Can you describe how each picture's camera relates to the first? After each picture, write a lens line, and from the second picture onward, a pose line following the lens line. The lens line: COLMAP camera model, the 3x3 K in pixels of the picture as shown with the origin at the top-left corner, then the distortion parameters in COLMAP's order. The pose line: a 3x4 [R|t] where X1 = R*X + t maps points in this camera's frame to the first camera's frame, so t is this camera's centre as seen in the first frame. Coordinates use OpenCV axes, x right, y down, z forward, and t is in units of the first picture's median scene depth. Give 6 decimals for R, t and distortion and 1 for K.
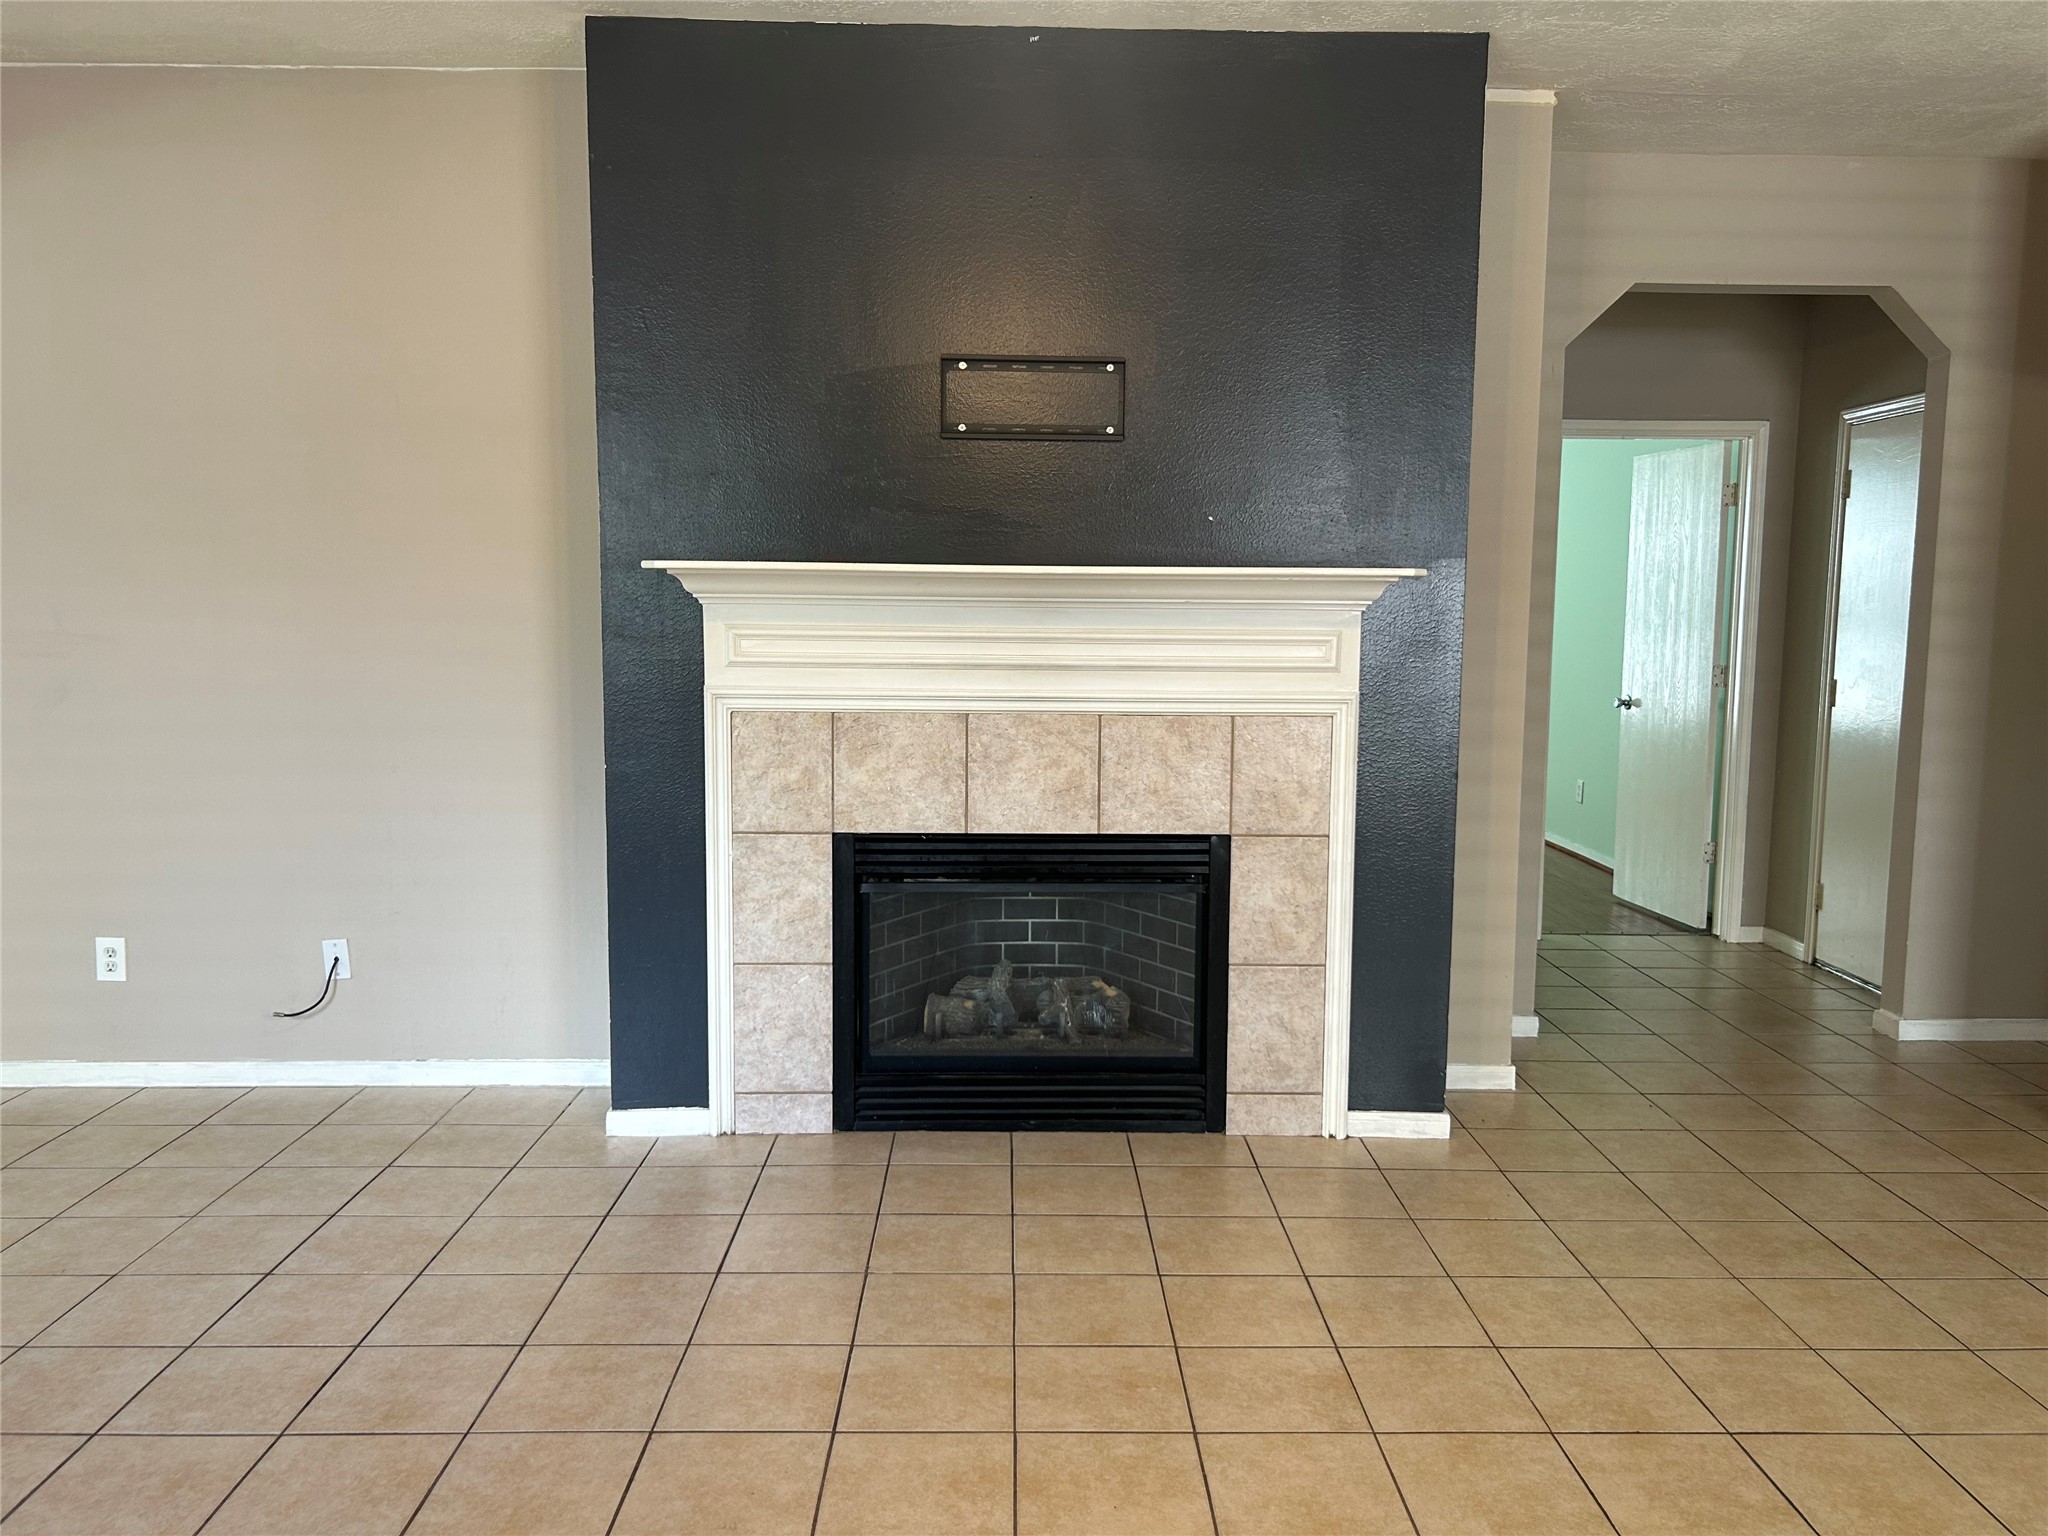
lens RADIAL K [[1546.9, 0, 1034.2], [0, 1546.9, 769.6], [0, 0, 1]] dist [0.031431, -0.035861]
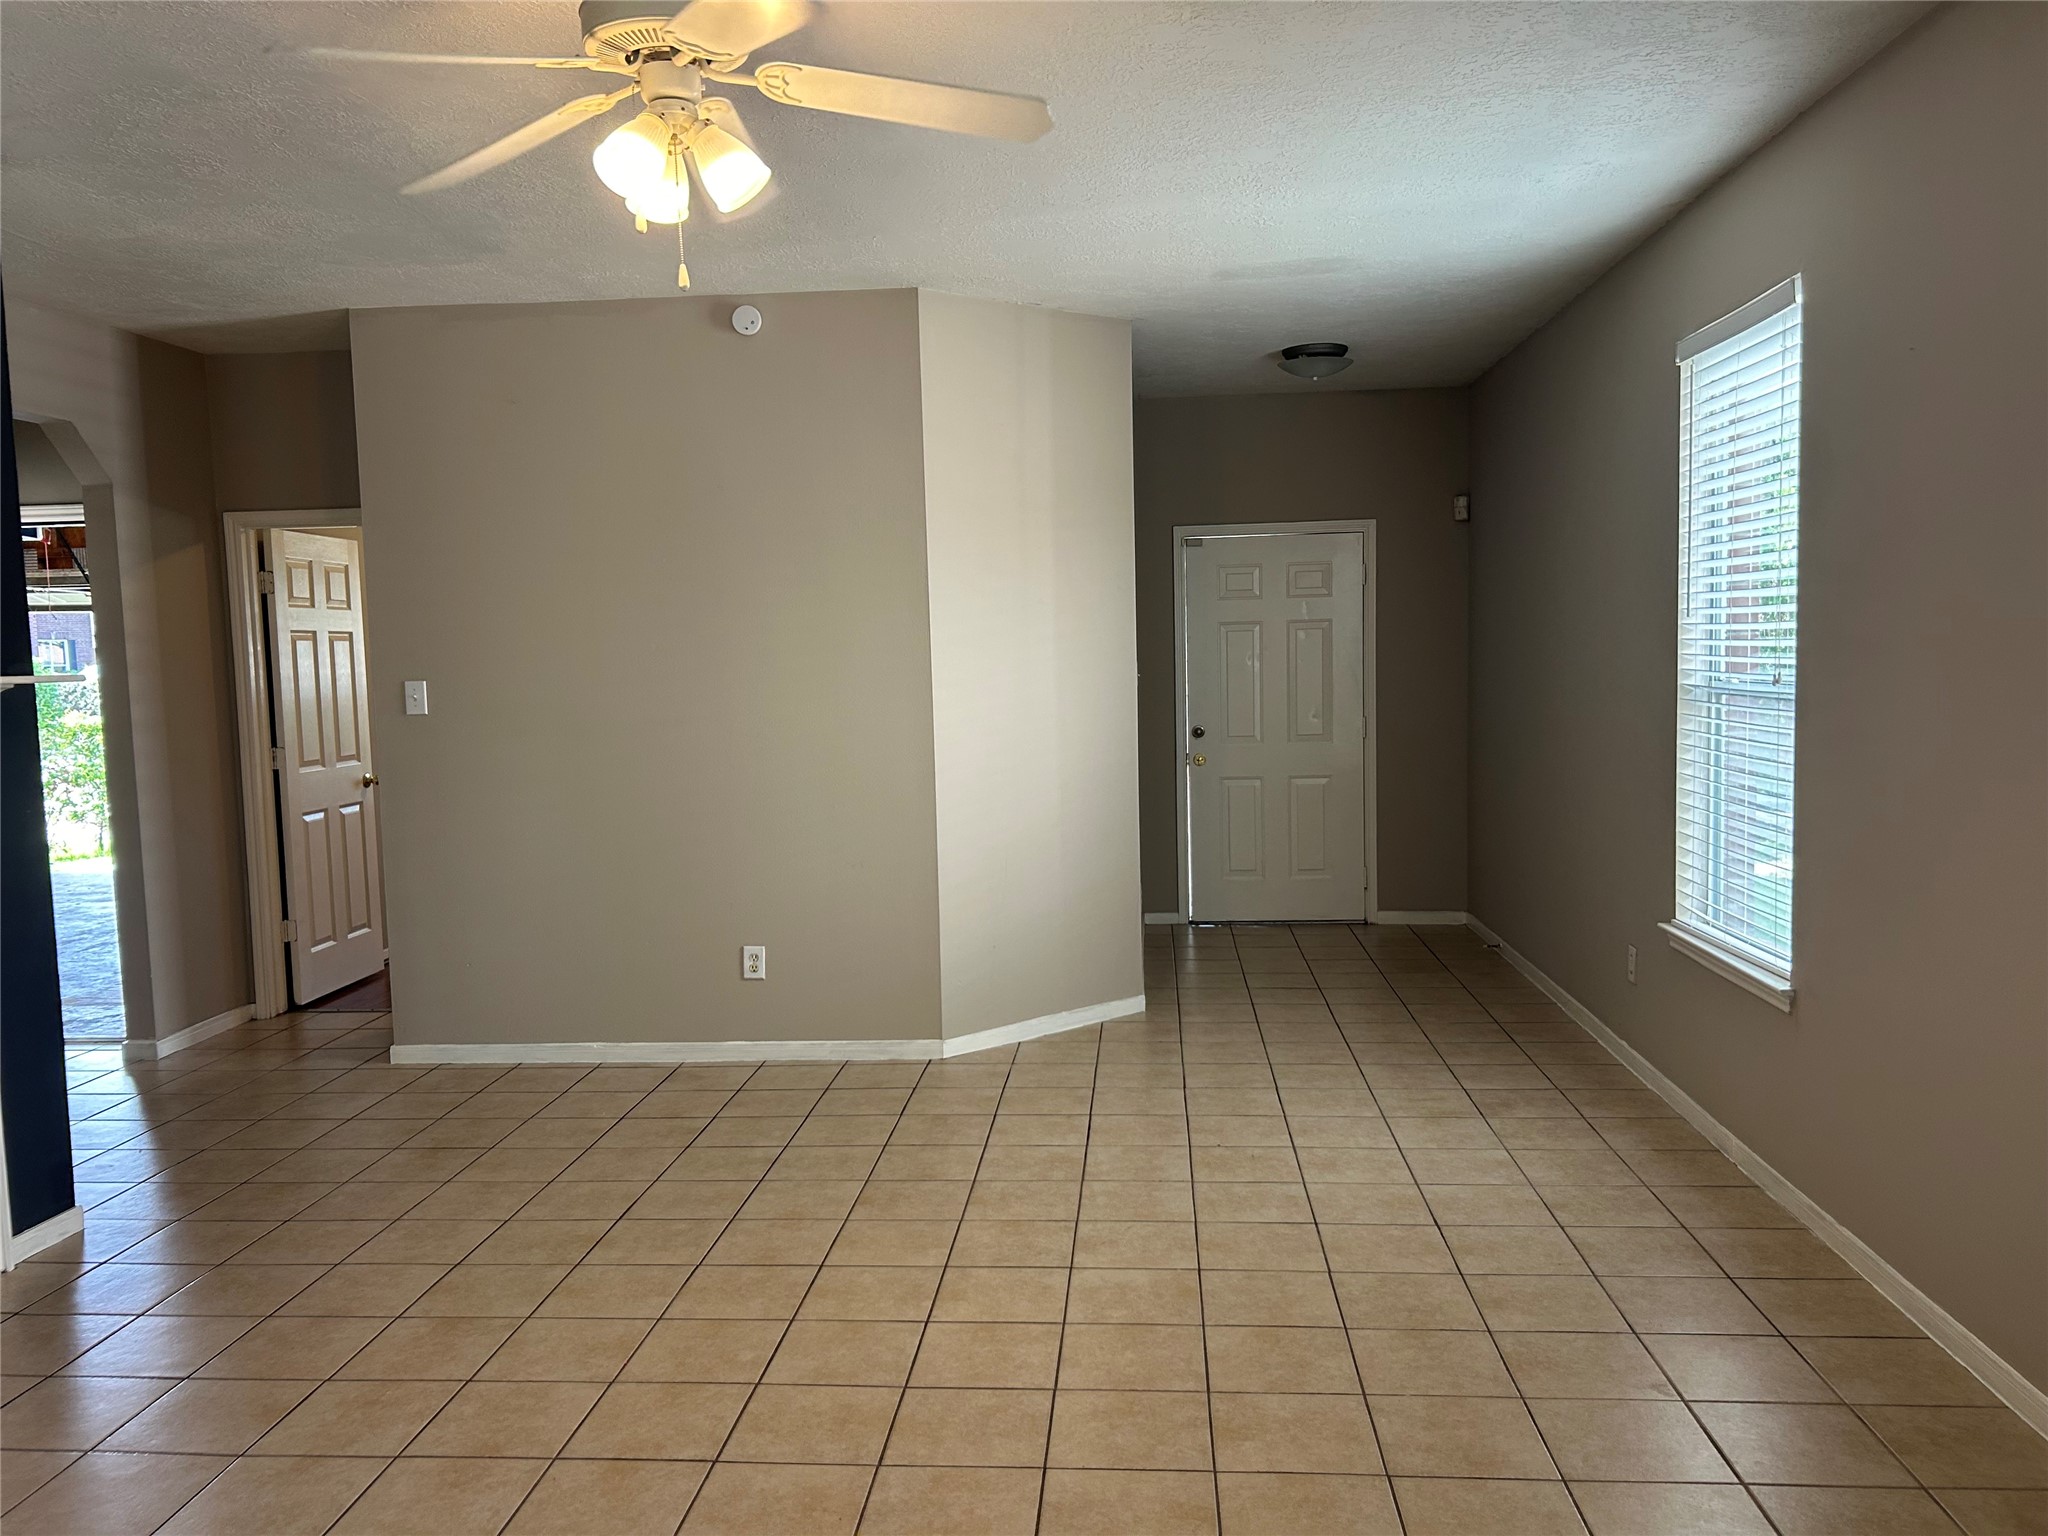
lens RADIAL K [[1546.9, 0, 1038.3], [0, 1546.9, 767.7], [0, 0, 1]] dist [0.031431, -0.035861]
pose [[0.098640, -0.089889, 0.991055, -0.914679], [0.136344, 0.987741, 0.076018, -0.073860], [-0.985739, 0.127626, 0.109687, 0.323016]]
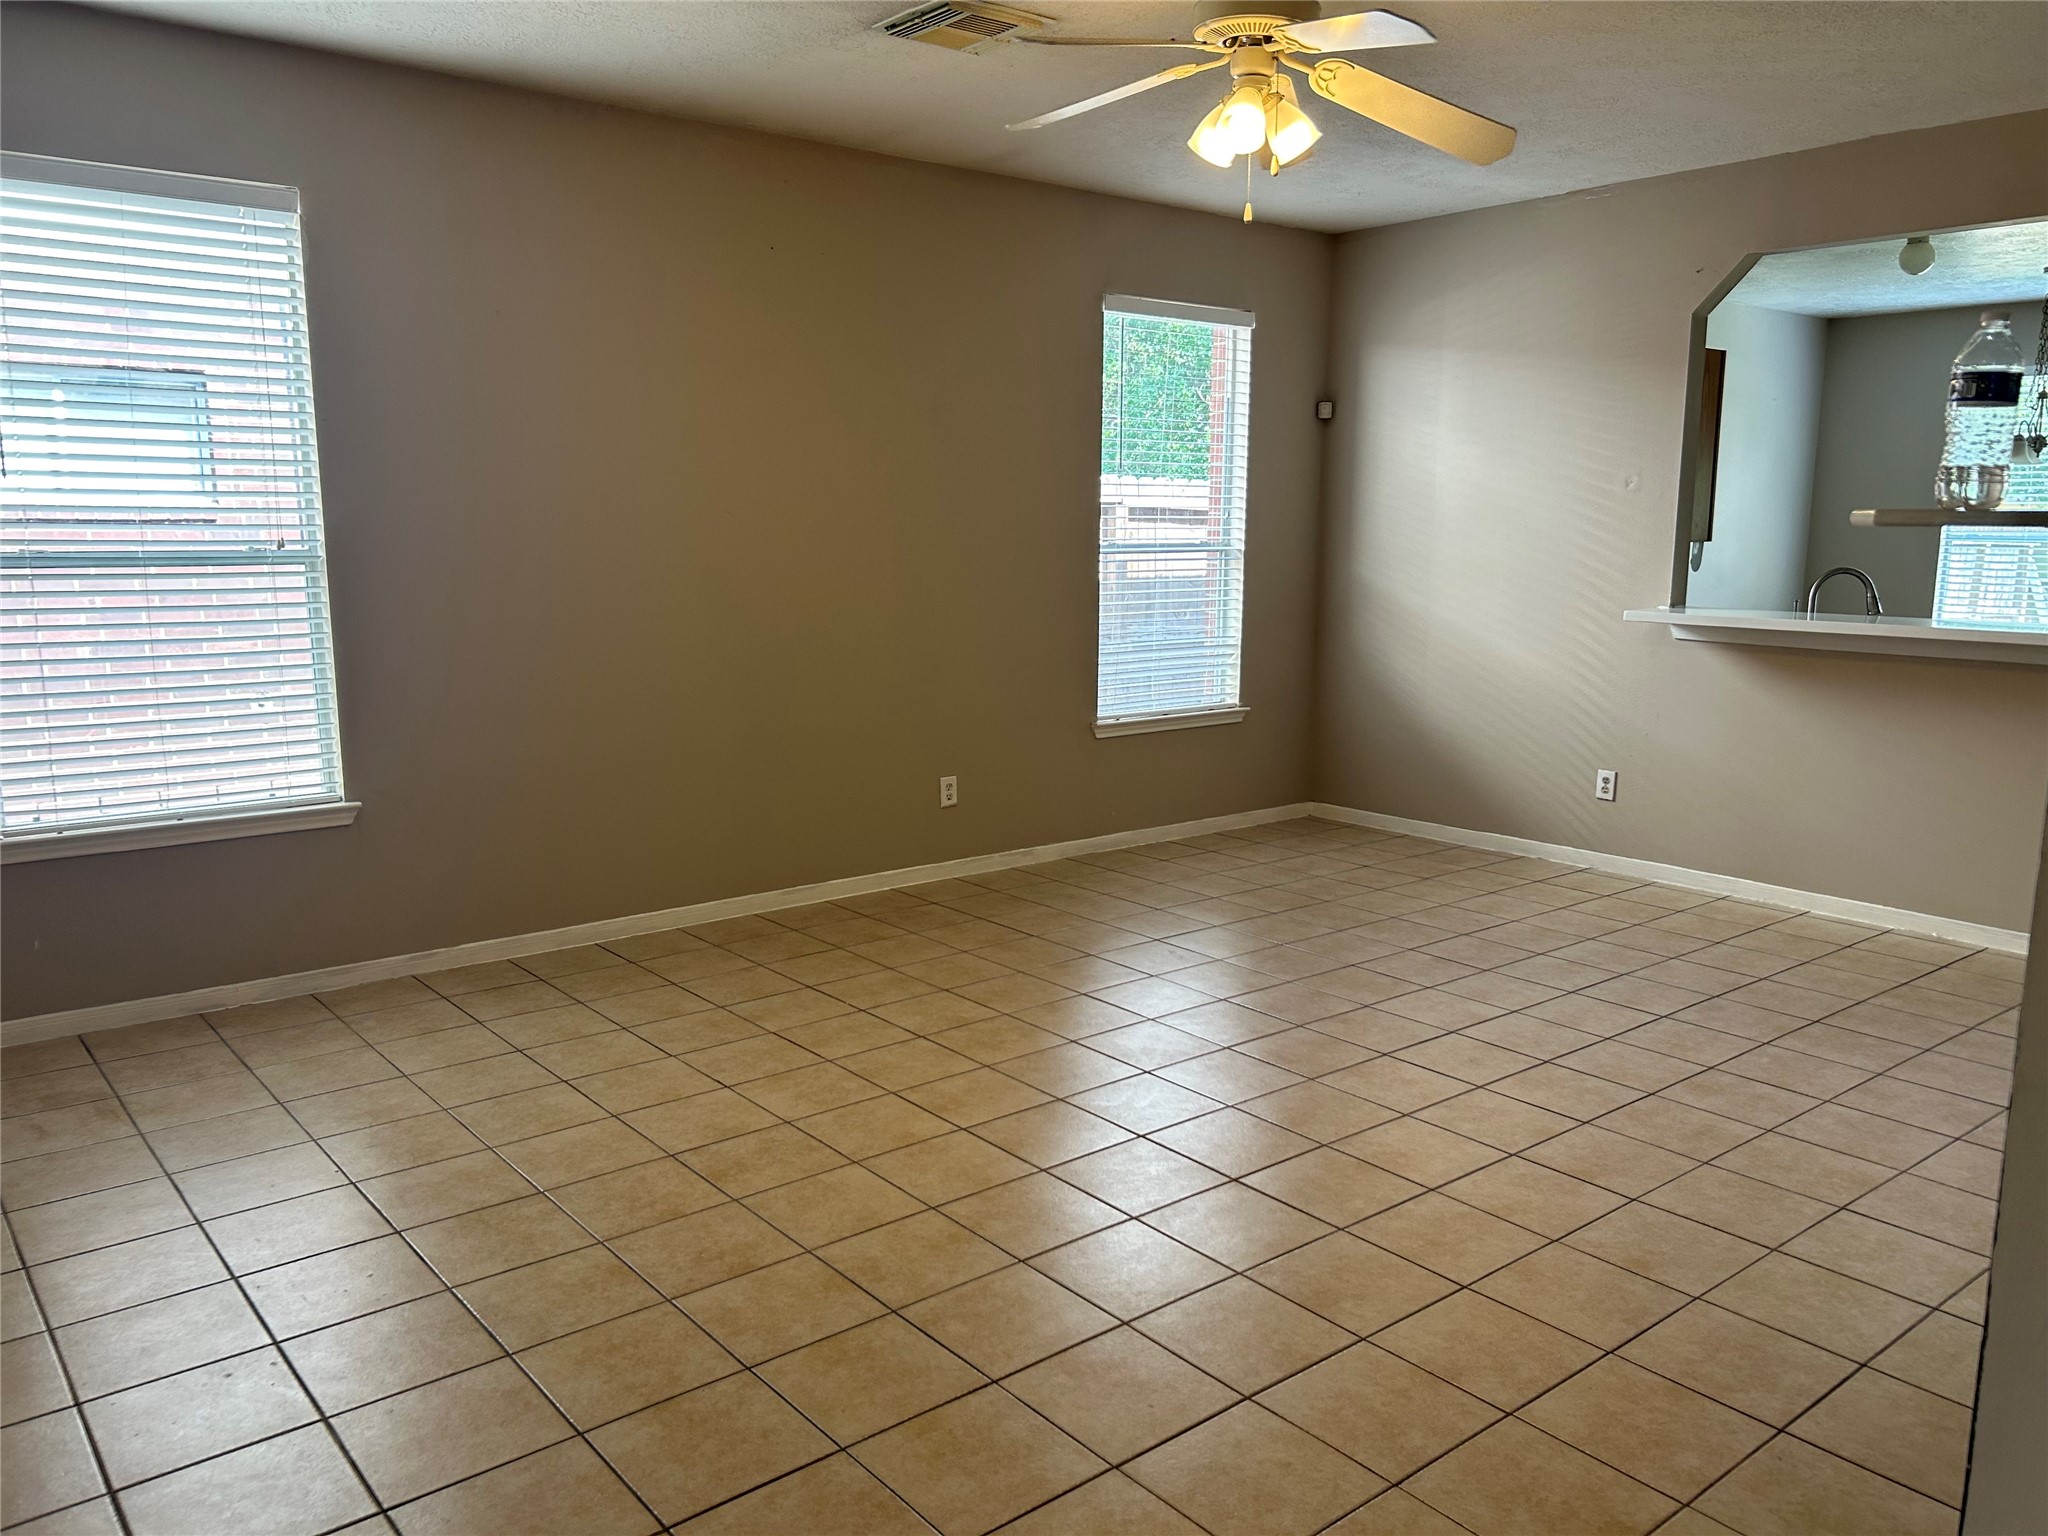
lens RADIAL K [[1546.9, 0, 1034.7], [0, 1546.9, 774.6], [0, 0, 1]] dist [0.031431, -0.035861]
pose [[-0.787582, 0.086547, -0.610102, 0.902769], [-0.083423, 0.965997, 0.244724, -0.178599], [0.610537, 0.243636, -0.753582, 1.507149]]
